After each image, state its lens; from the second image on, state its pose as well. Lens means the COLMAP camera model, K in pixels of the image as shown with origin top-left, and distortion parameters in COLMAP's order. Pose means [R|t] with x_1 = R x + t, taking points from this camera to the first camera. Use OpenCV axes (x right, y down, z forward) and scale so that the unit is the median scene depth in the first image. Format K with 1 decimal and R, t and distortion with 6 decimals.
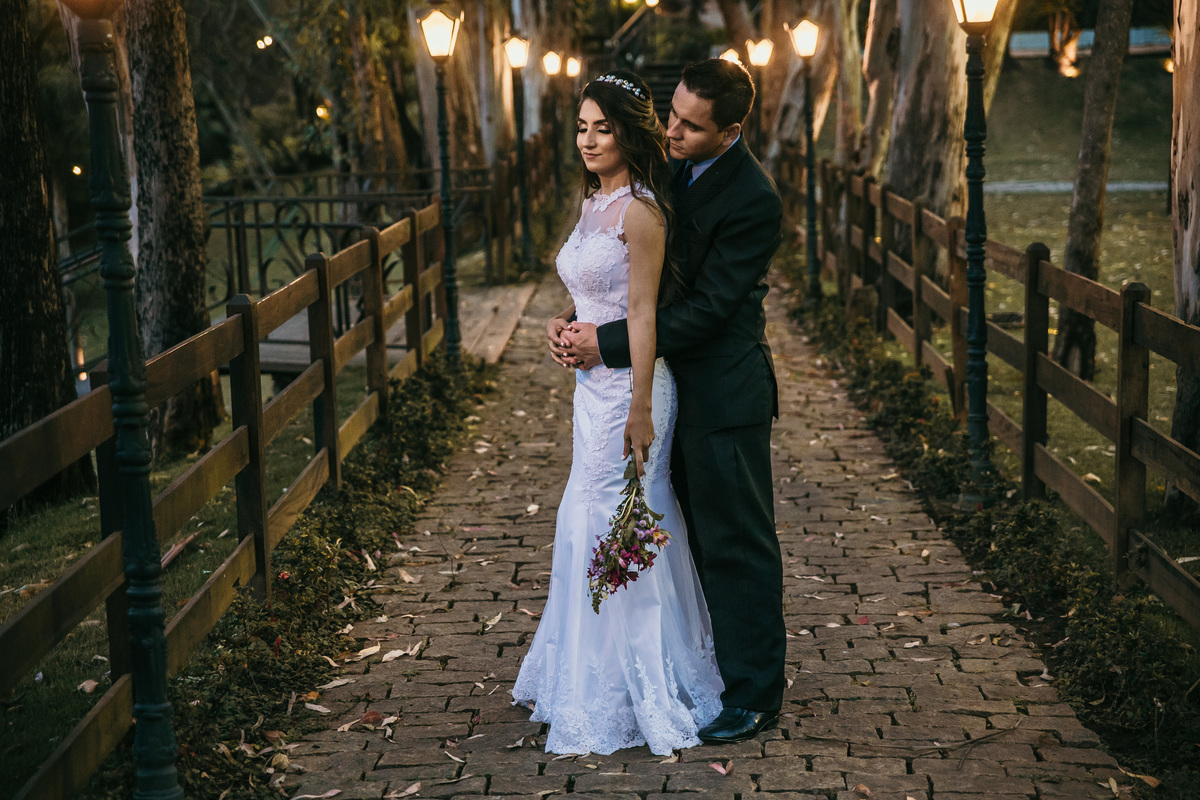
lens RADIAL K [[2213.3, 0, 600.0], [0, 2213.3, 400.0], [0, 0, 1]] dist [0.298303, -0.155207]
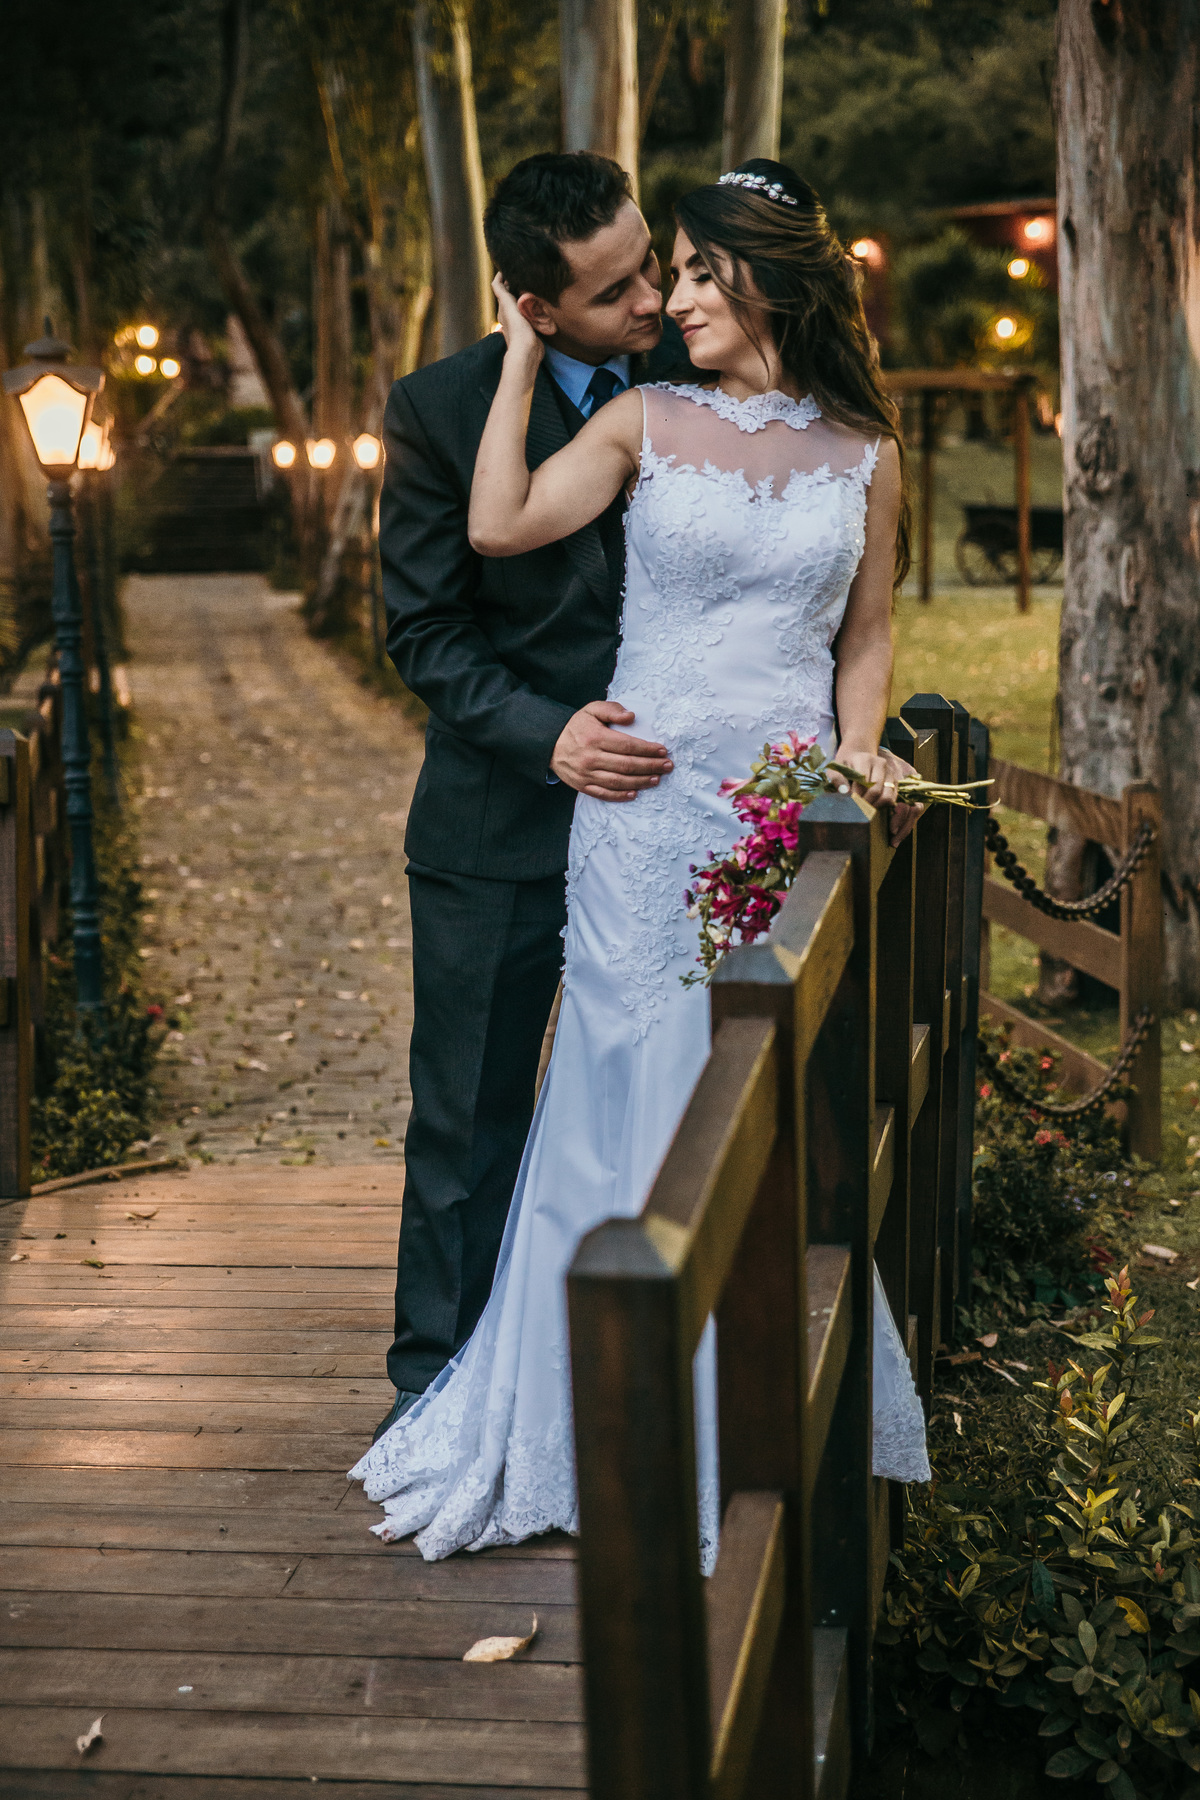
lens RADIAL K [[3270.5, 0, 596.5], [0, 3270.5, 932.6], [0, 0, 1]] dist [0.240007, 0.055668]
pose [[0.986761, -0.016126, 0.161378, -0.121292], [0.016156, 0.999869, 0.001127, 0.155418], [-0.161375, 0.001495, 0.986892, -1.224061]]
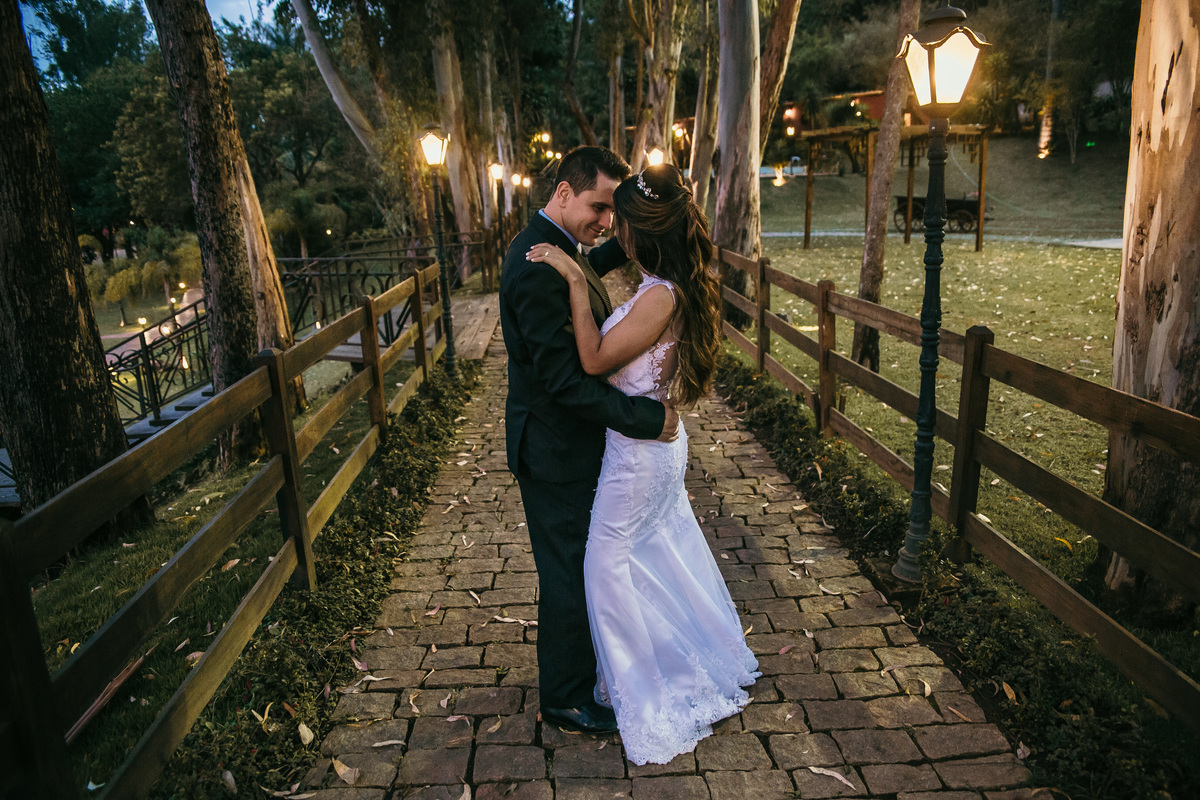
lens RADIAL K [[820.9, 0, 591.4], [0, 820.9, 399.4], [0, 0, 1]] dist [-0.112747, 0.091029]
pose [[0.997824, -0.027995, 0.059704, -0.005422], [0.021371, 0.993831, 0.108828, -0.066564], [-0.062382, -0.107315, 0.992266, 0.530505]]
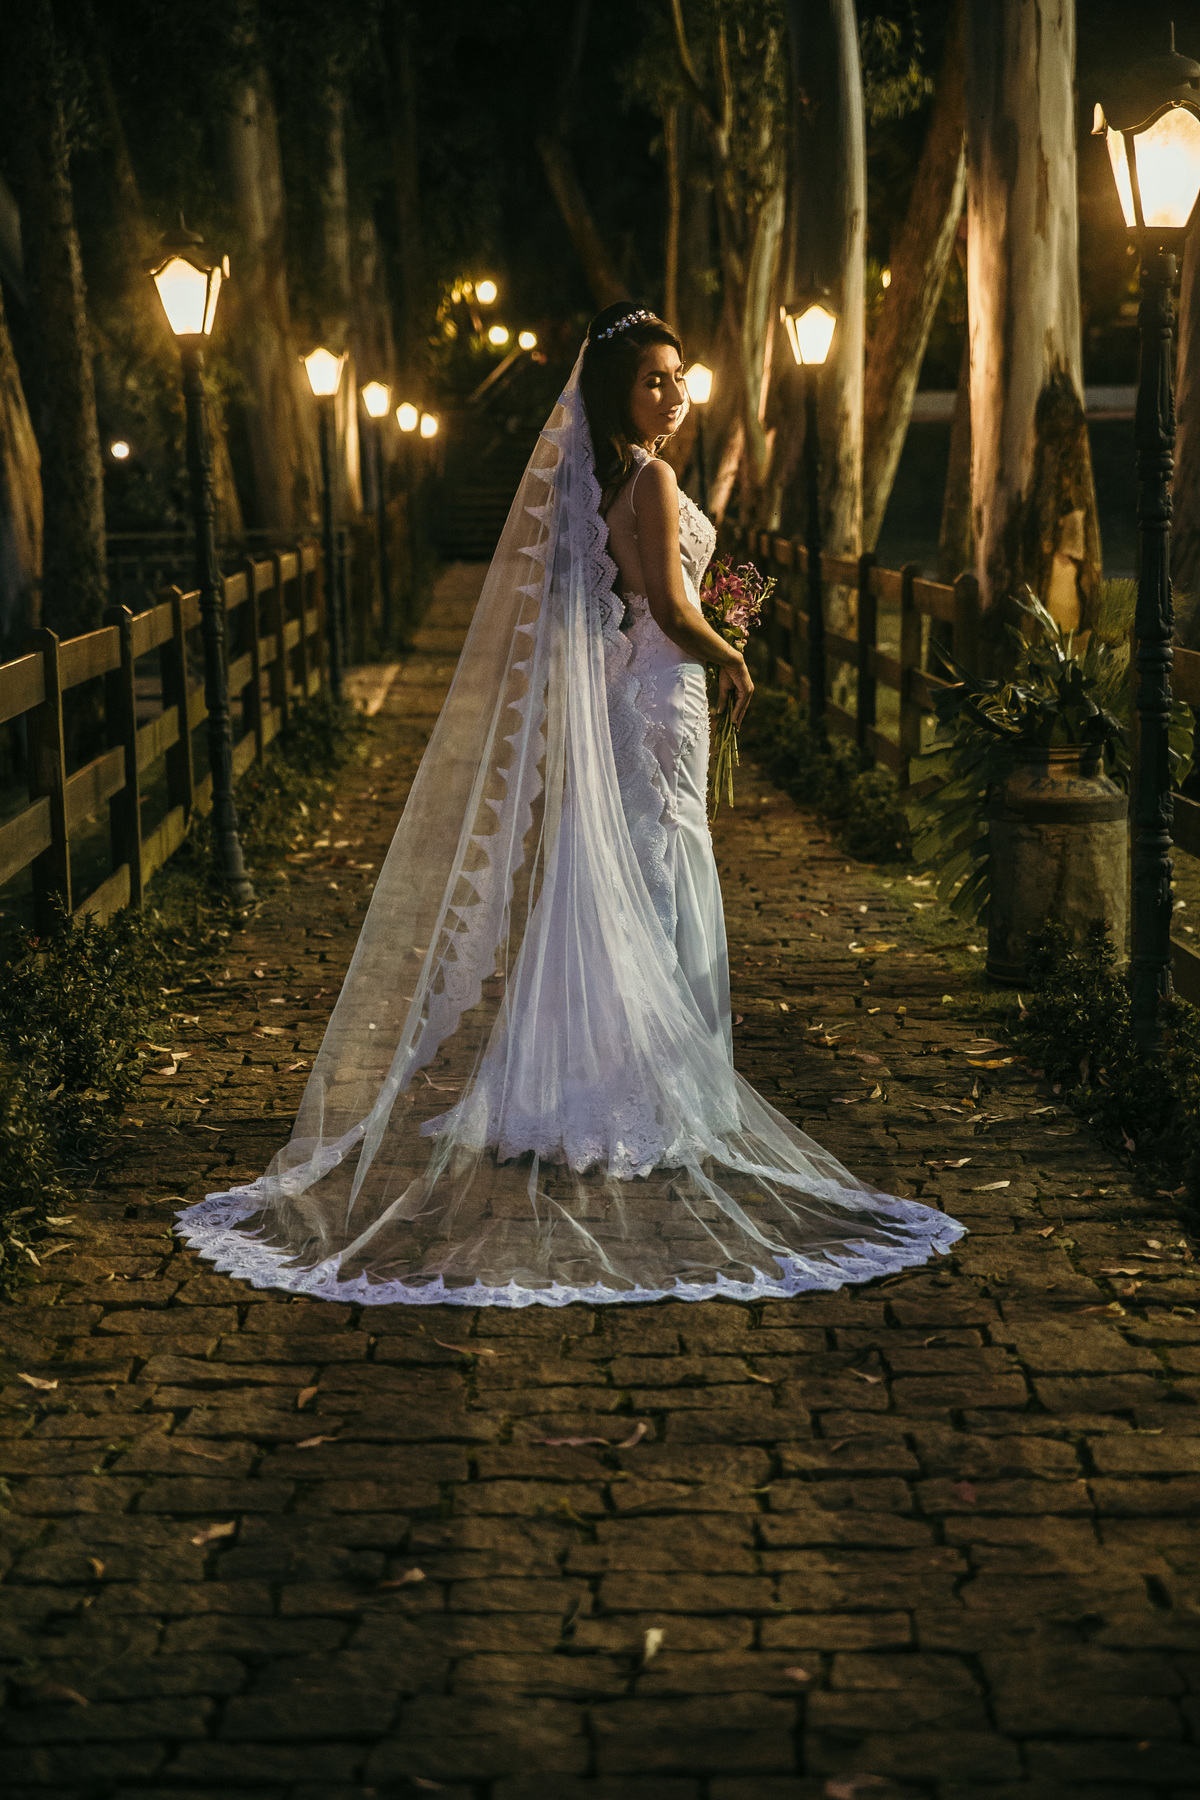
lens RADIAL K [[3320.0, 0, 595.2], [0, 3320.0, 923.2], [0, 0, 1]] dist [0.298303, -0.155207]
pose [[0.999019, -0.001606, 0.044247, -0.019843], [0.001840, 0.999985, -0.005240, 0.109175], [-0.044238, 0.005317, 0.999007, -0.605373]]
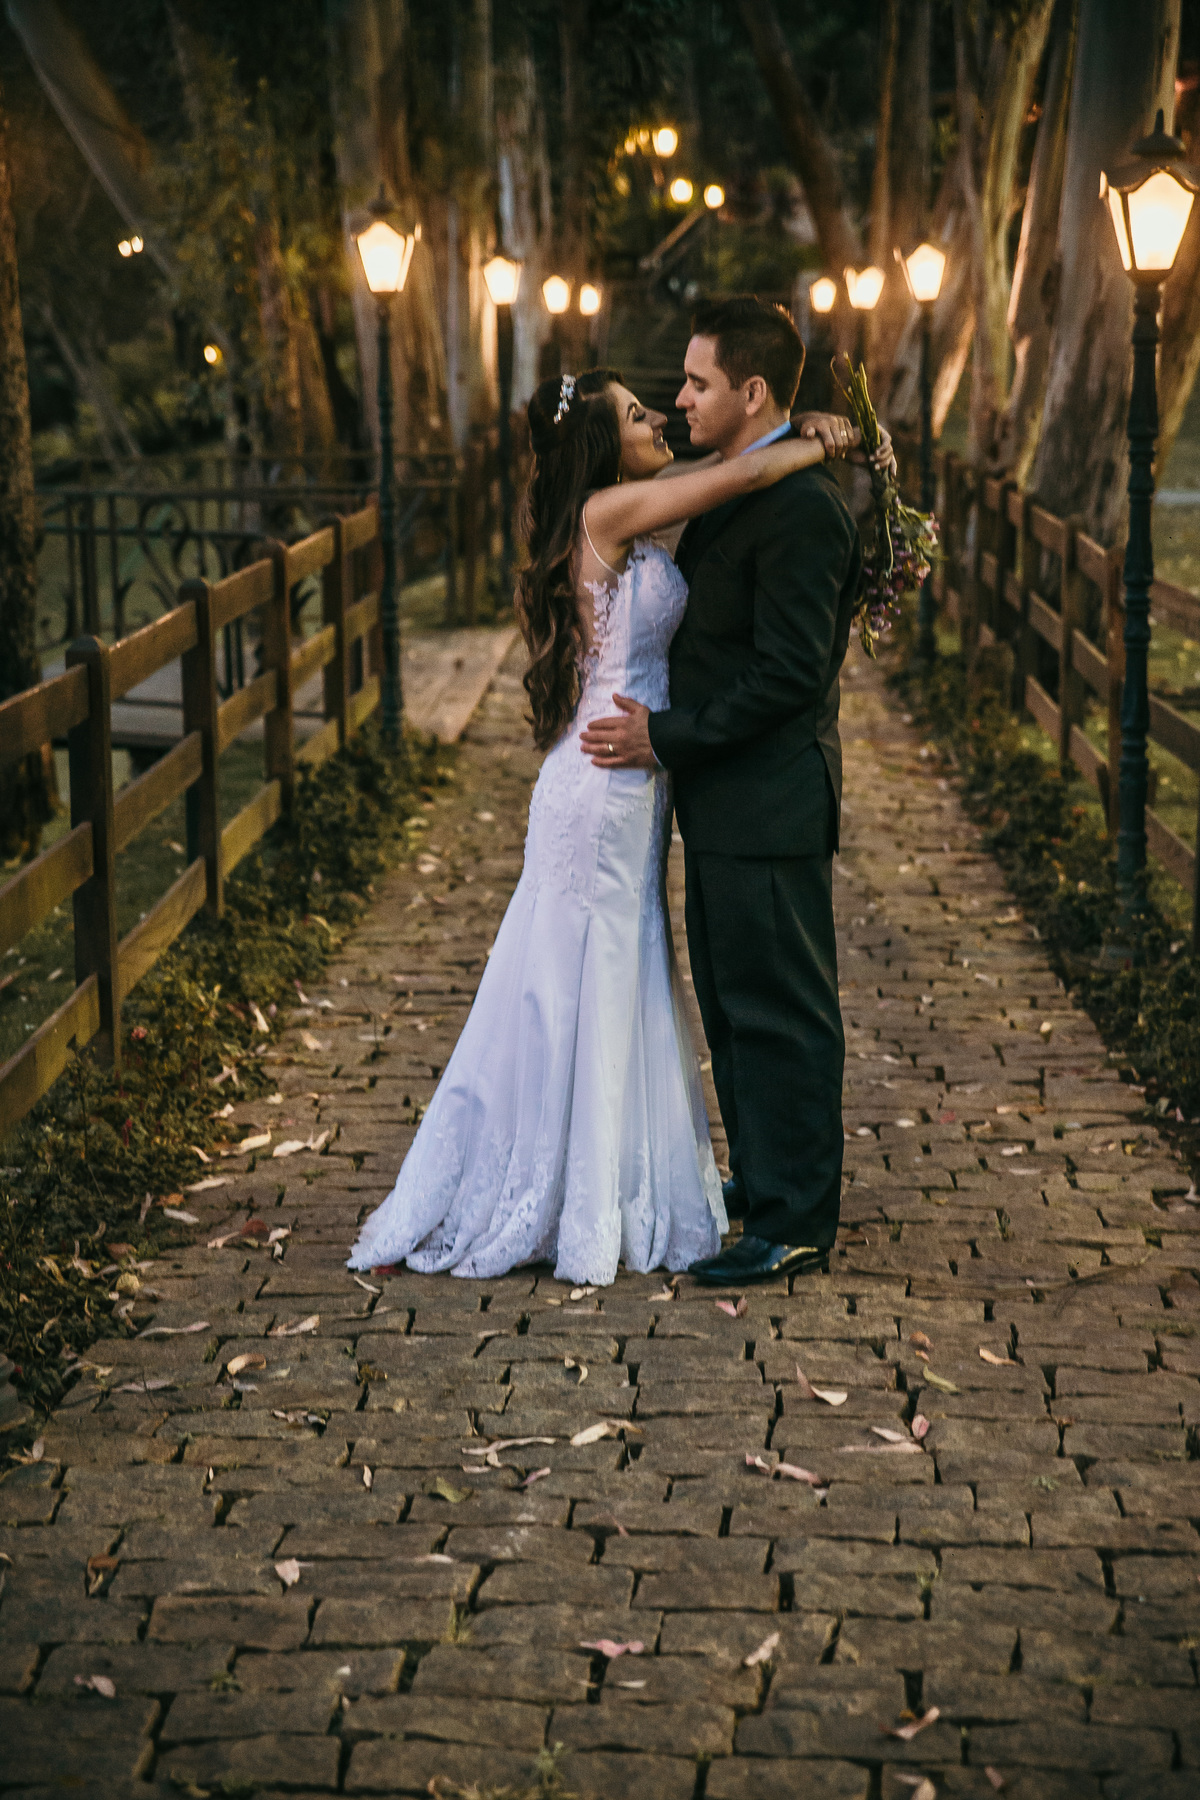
lens RADIAL K [[3320.0, 0, 595.2], [0, 3320.0, 923.2], [0, 0, 1]] dist [0.298303, -0.155207]
pose [[0.999643, 0.025607, -0.007615, 0.007794], [-0.025308, 0.998992, 0.037082, 0.000031], [0.008557, -0.036876, 0.999283, -0.043729]]
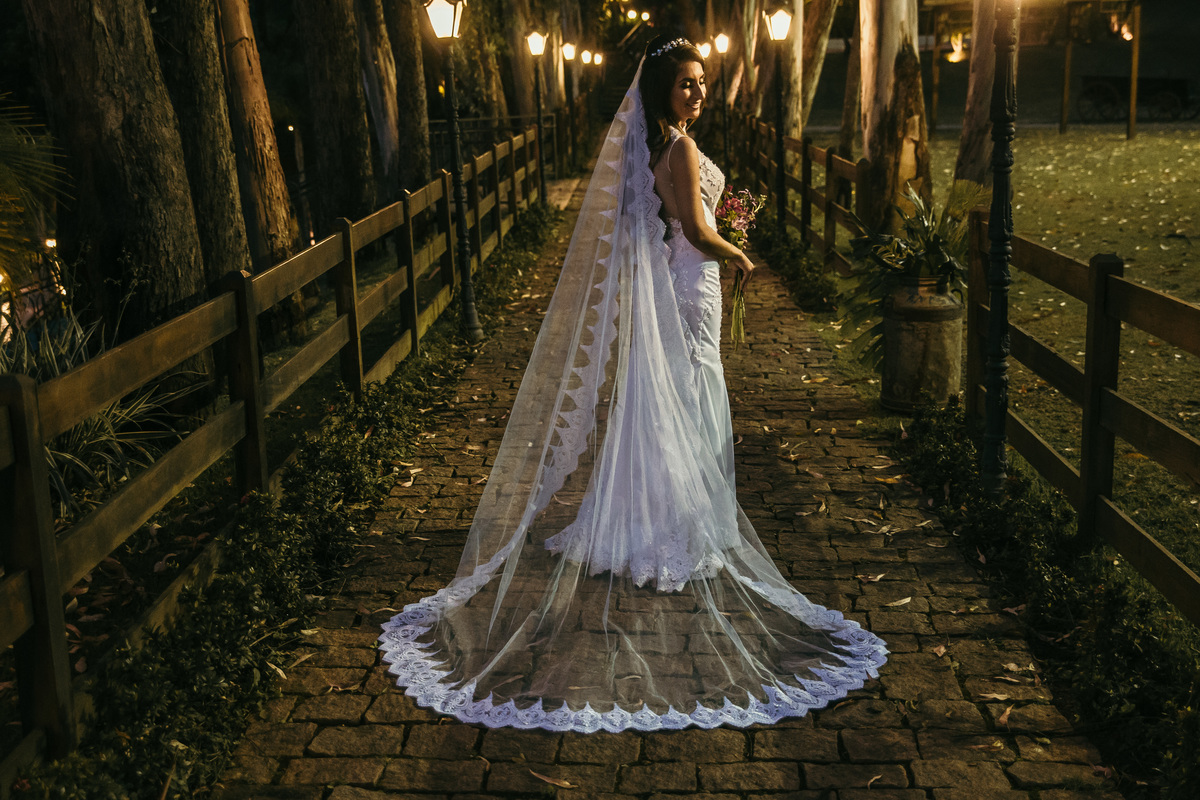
lens RADIAL K [[1443.9, 0, 600.0], [0, 1443.9, 400.0], [0, 0, 1]] dist [0.029619, 0.058470]
pose [[0.999920, -0.007017, -0.010496, -0.002253], [0.007866, 0.996512, 0.083081, 0.061195], [0.009876, -0.083157, 0.996488, -0.411385]]
